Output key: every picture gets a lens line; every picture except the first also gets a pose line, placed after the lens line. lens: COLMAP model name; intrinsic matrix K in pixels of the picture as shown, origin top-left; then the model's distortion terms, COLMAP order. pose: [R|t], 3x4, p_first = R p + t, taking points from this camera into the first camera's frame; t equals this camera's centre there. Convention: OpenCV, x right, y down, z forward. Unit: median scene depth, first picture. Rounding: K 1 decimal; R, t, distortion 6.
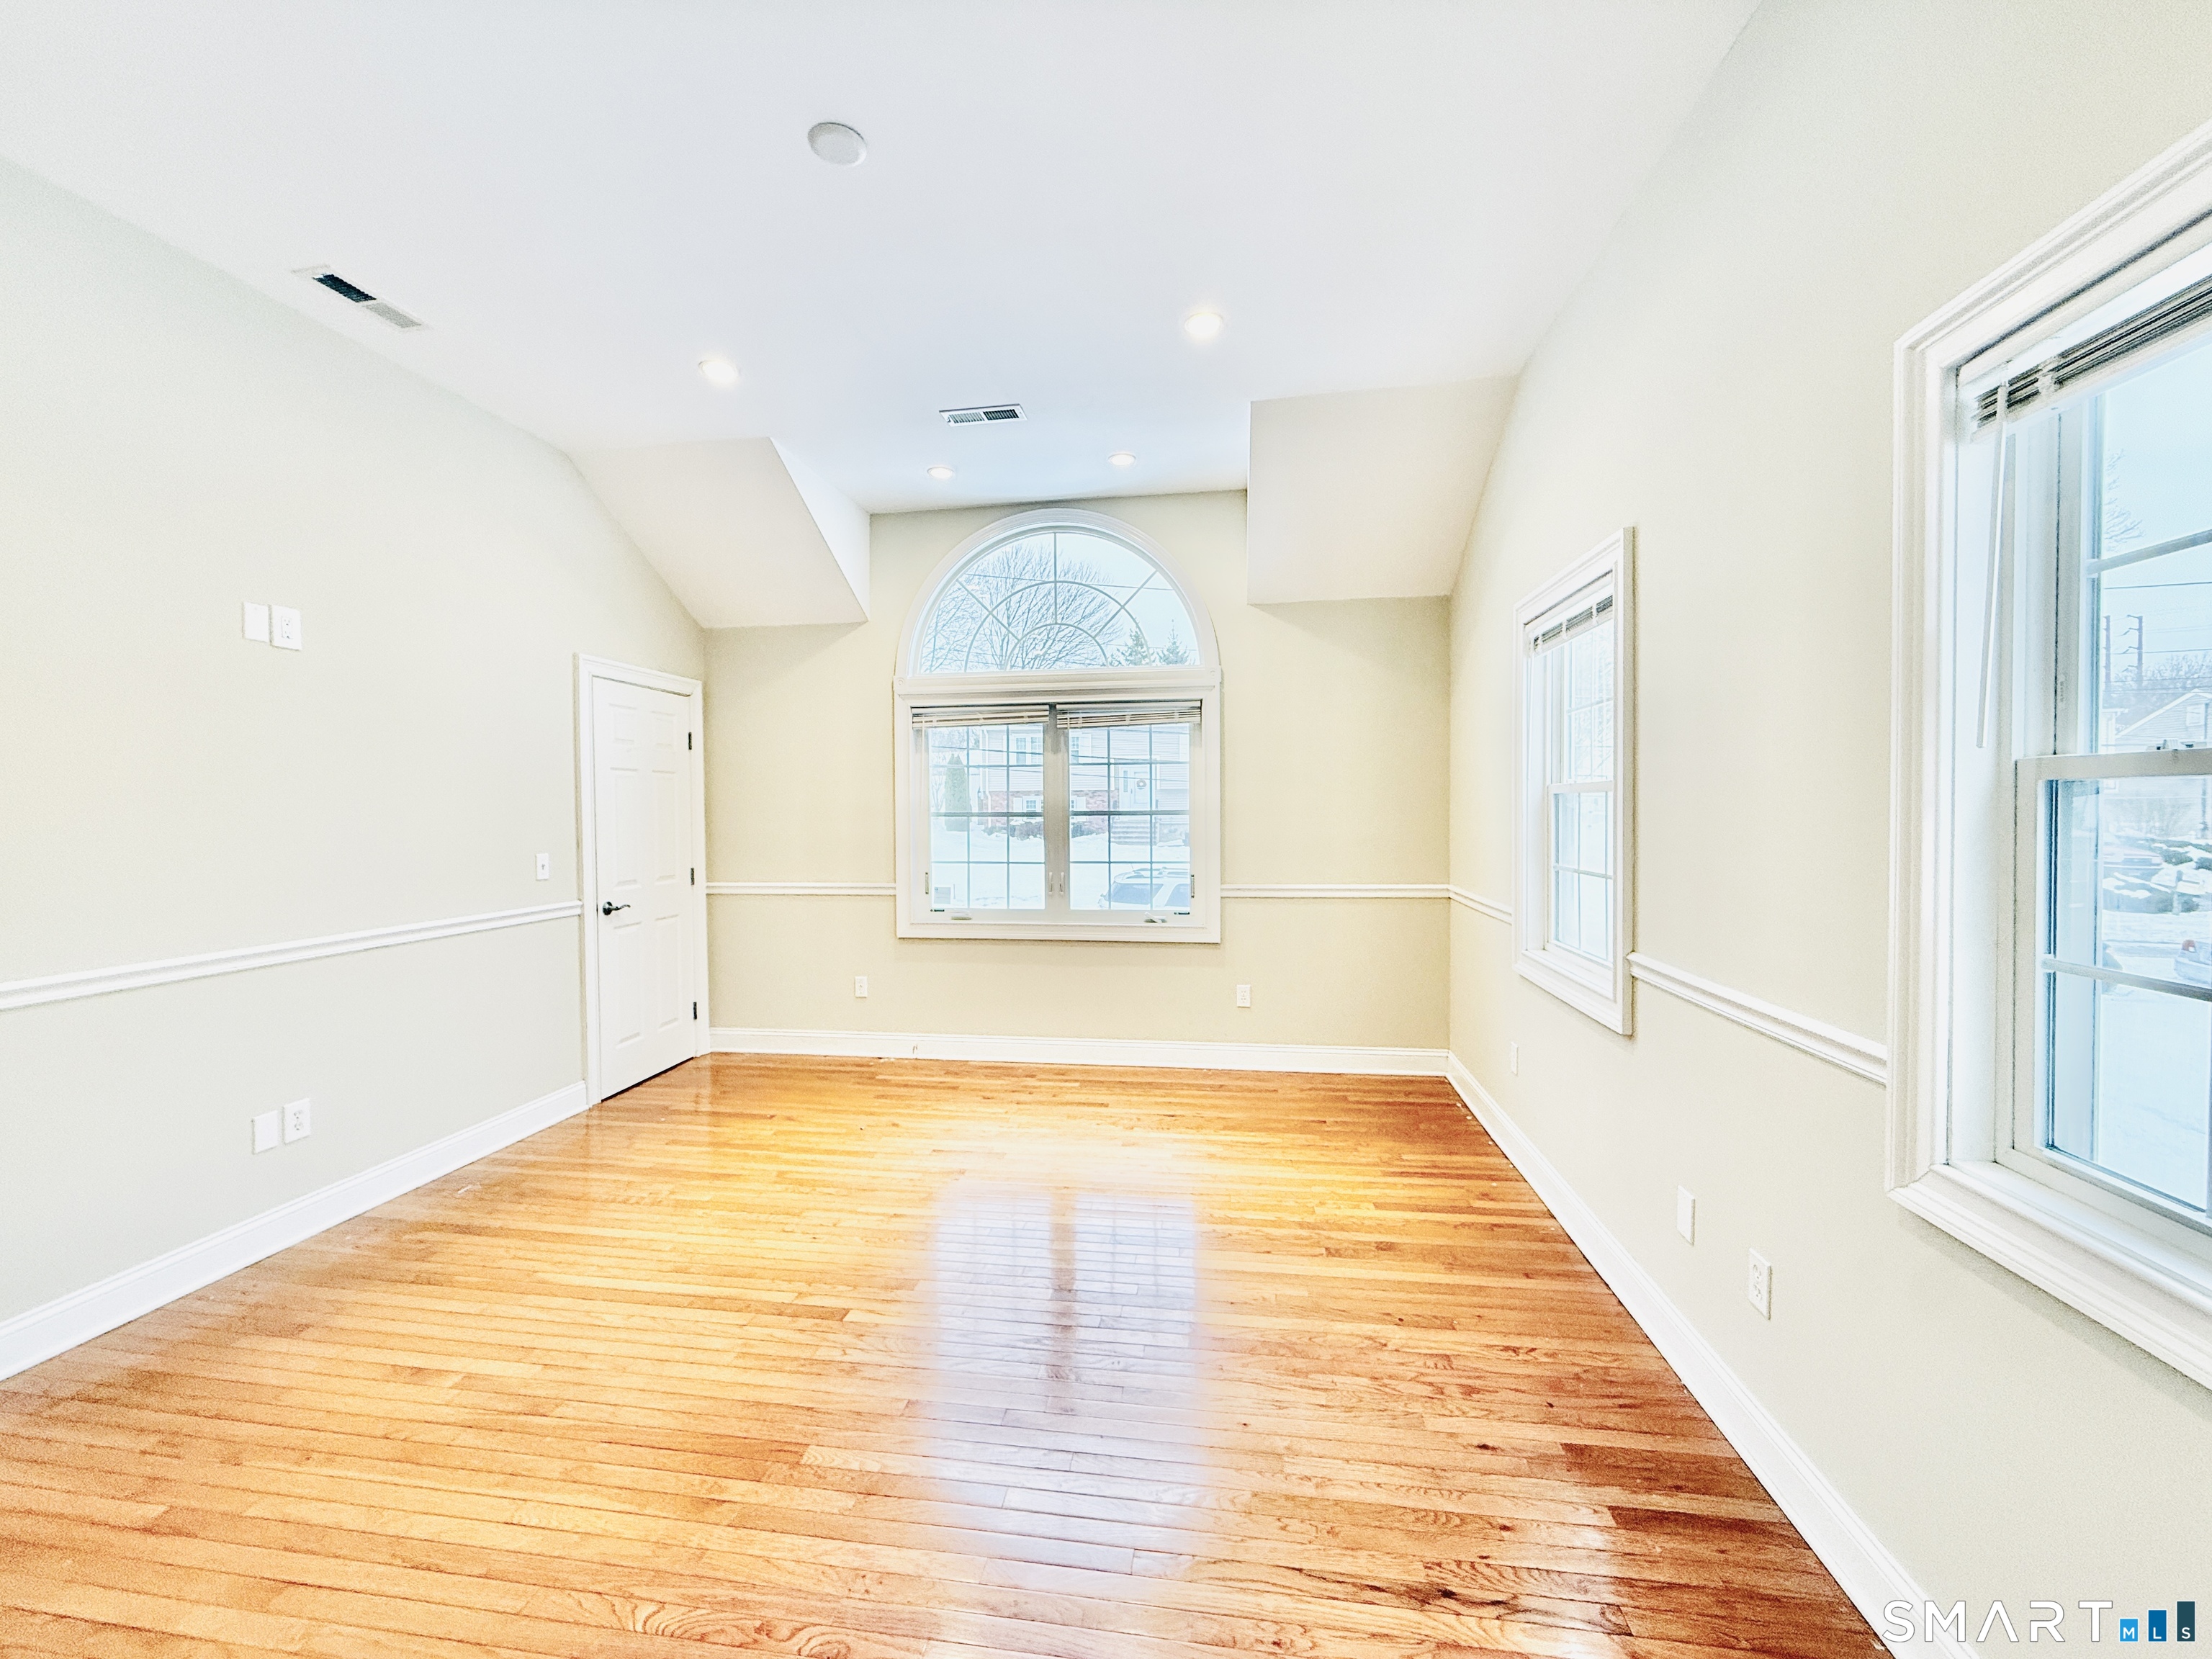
lens RADIAL K [[879.3, 0, 1099.3], [0, 879.3, 829.7], [0, 0, 1]] dist [-0.000343, 0.000401]
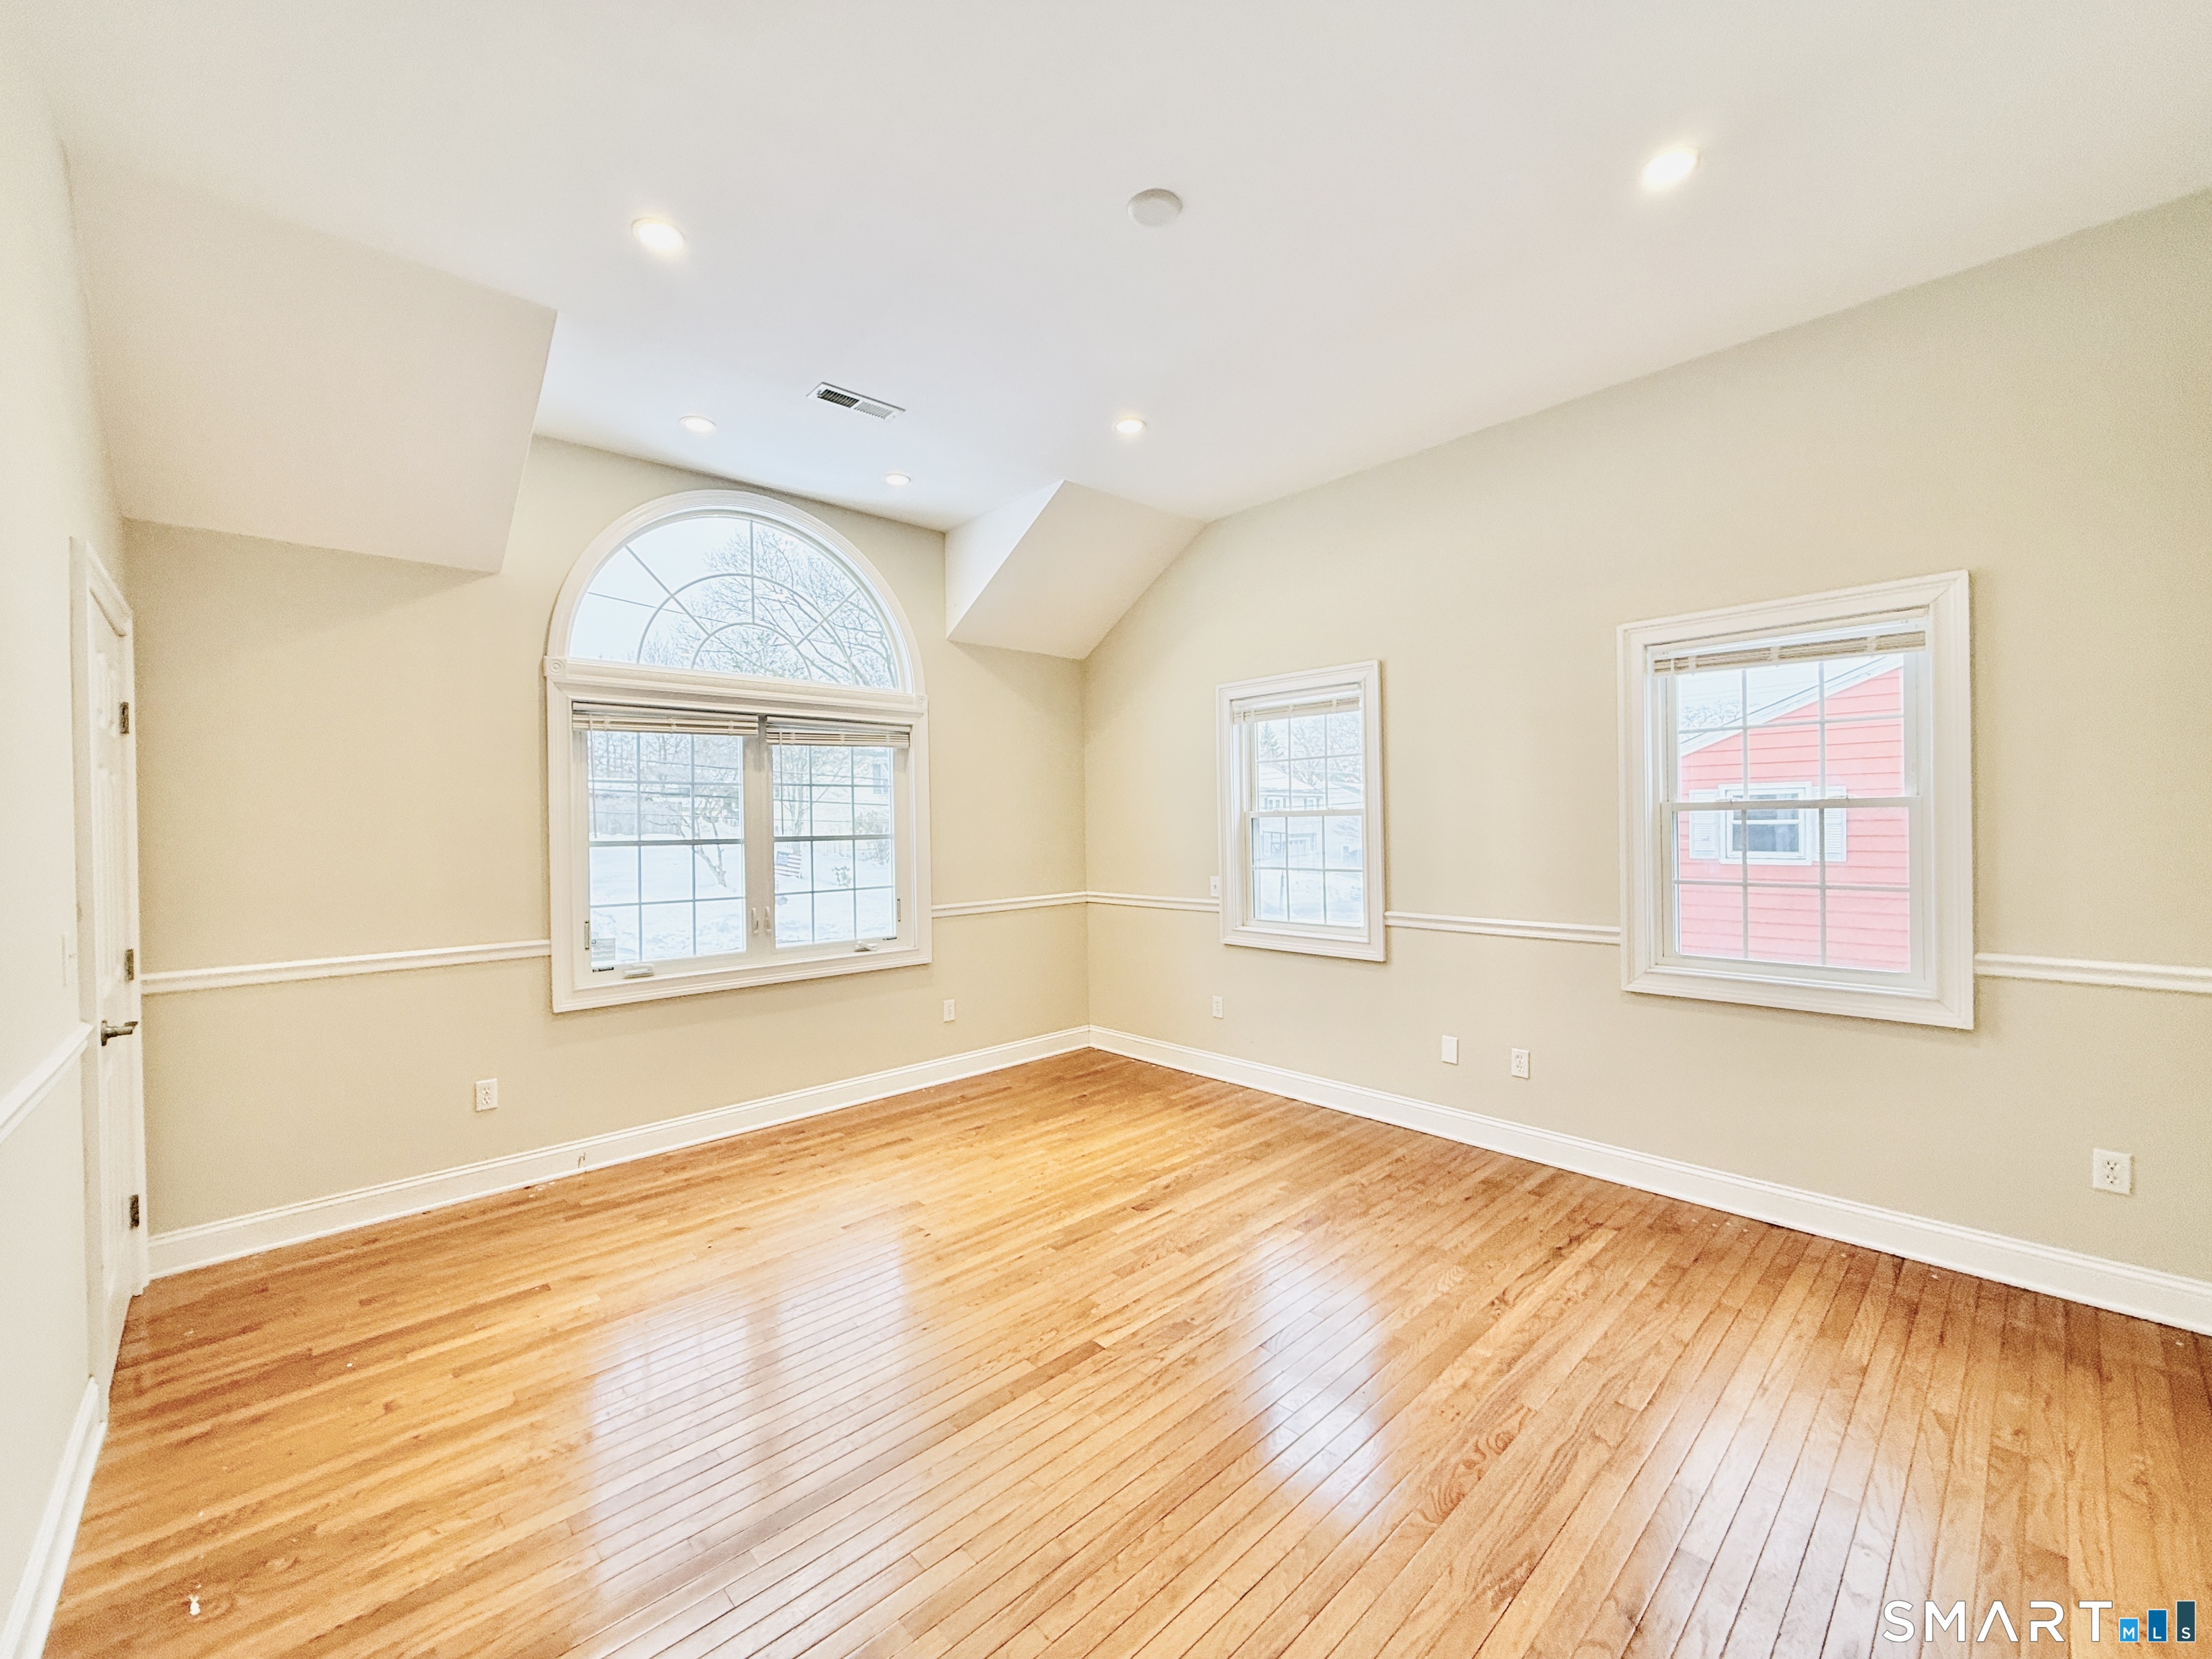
lens RADIAL K [[897.4, 0, 1098.8], [0, 897.4, 829.2], [0, 0, 1]] dist [0.001085, 0.000526]
pose [[0.617757, -0.005317, 0.786351, -0.609493], [0.031500, 0.999342, -0.017989, -0.002496], [-0.785738, 0.035883, 0.617518, 0.204960]]
